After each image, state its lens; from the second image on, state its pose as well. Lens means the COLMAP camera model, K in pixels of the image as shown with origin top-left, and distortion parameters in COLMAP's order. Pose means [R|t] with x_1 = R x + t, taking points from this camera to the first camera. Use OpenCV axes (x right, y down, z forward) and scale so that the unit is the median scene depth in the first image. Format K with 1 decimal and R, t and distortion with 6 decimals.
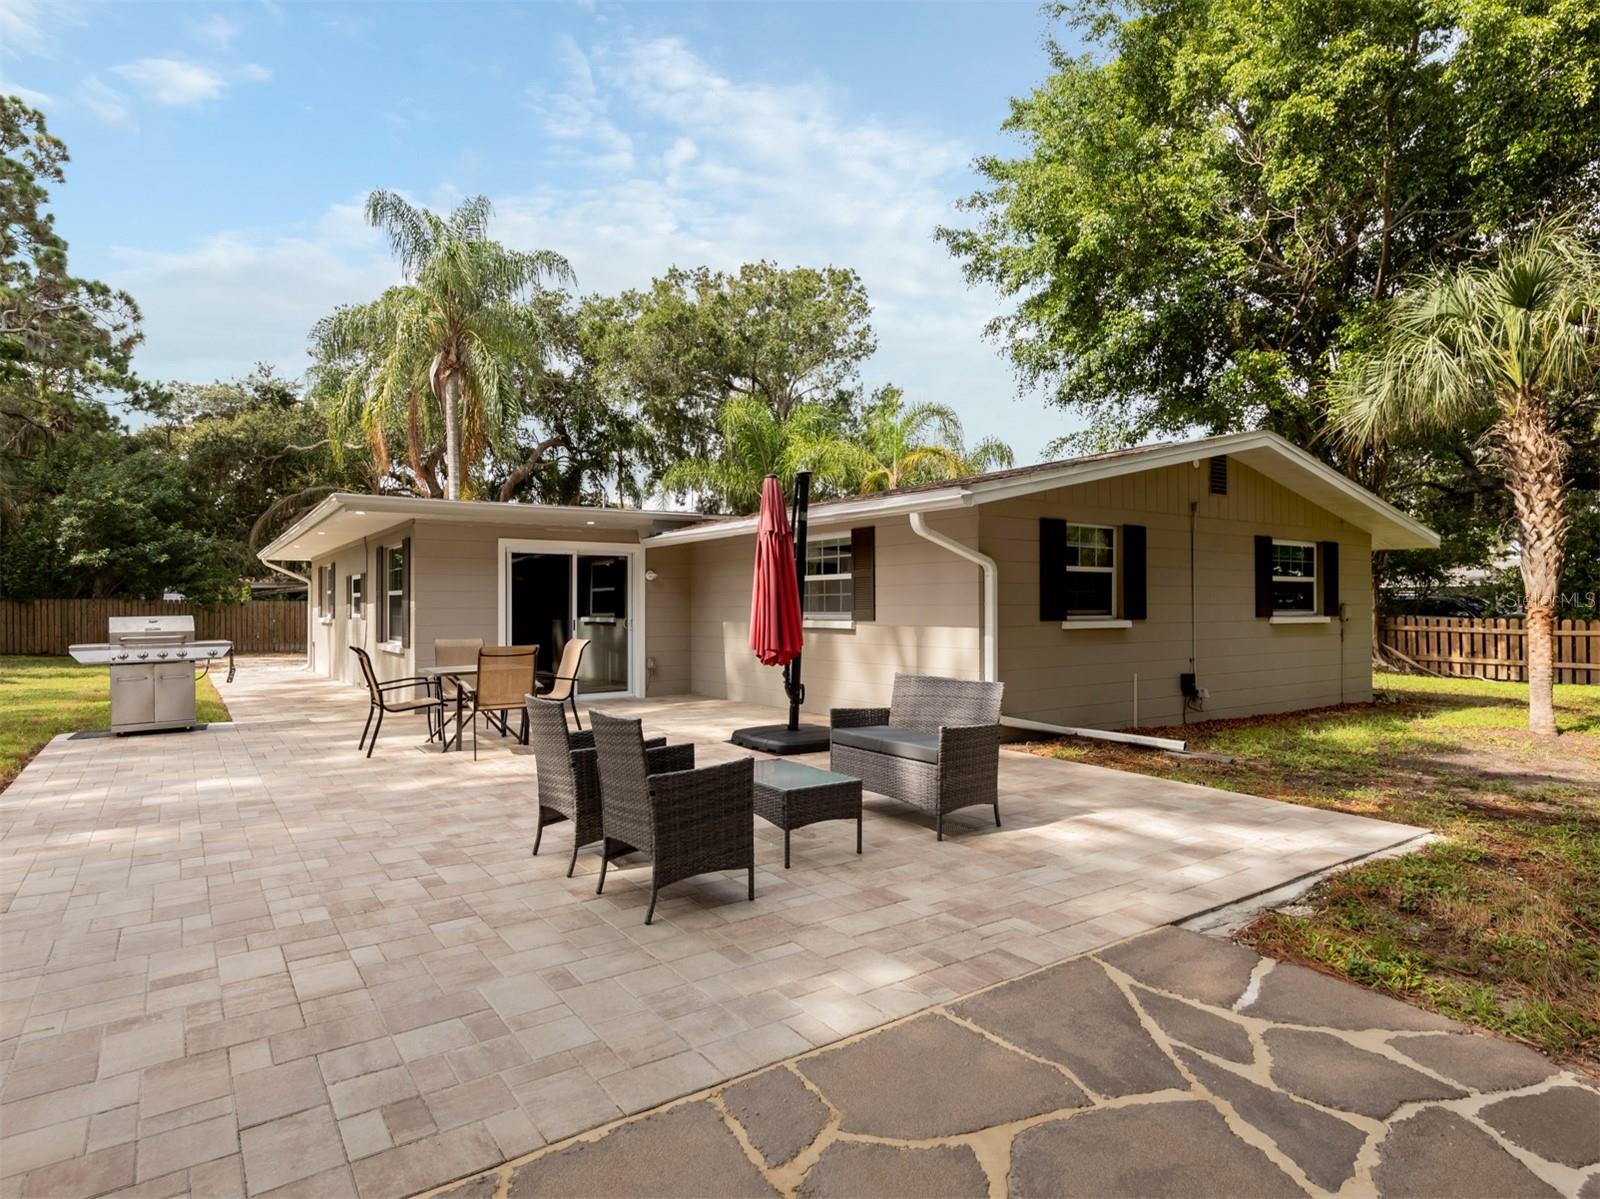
lens RADIAL K [[880.7, 0, 800.0], [0, 880.7, 599.5], [0, 0, 1]] dist [0.004860, 0.000288]
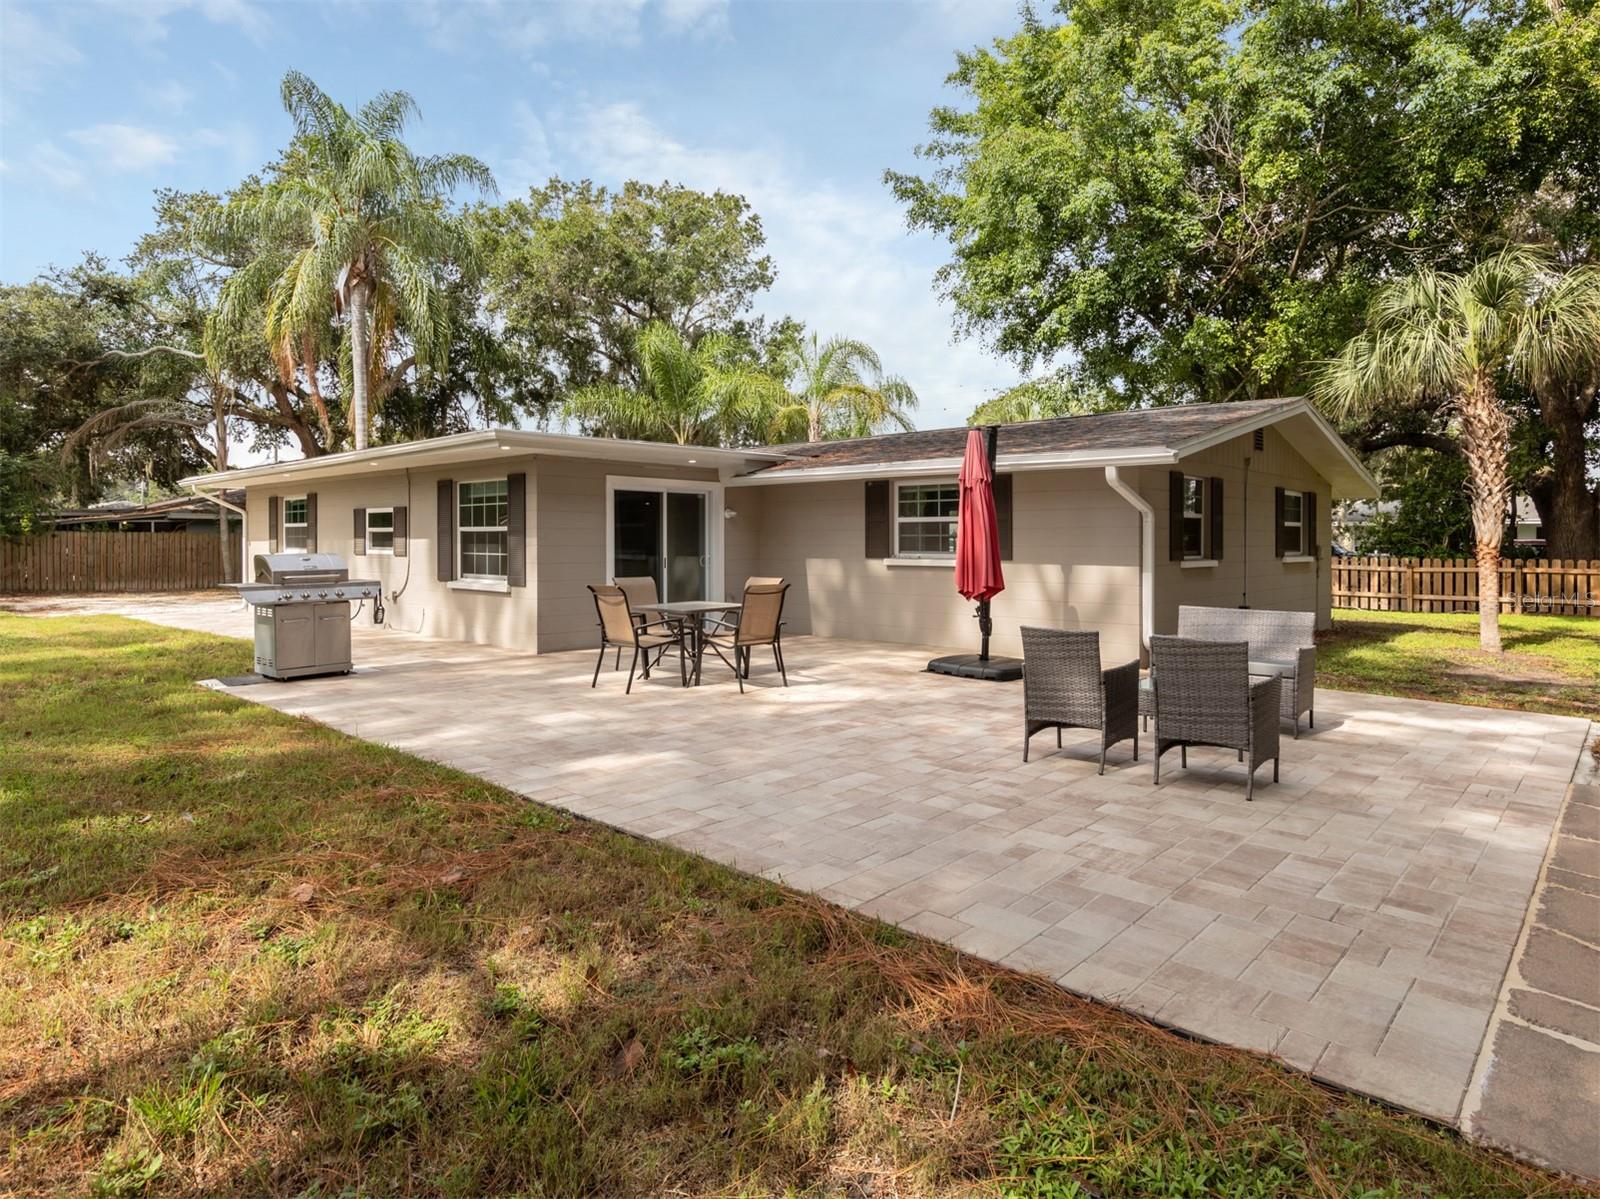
lens RADIAL K [[918.2, 0, 793.7], [0, 918.2, 558.0], [0, 0, 1]] dist [0.002752, 0.000956]
pose [[0.978214, 0.002483, 0.207586, -0.163201], [-0.007928, 0.999646, 0.025402, -0.001967], [-0.207450, -0.026494, 0.977887, -0.024349]]
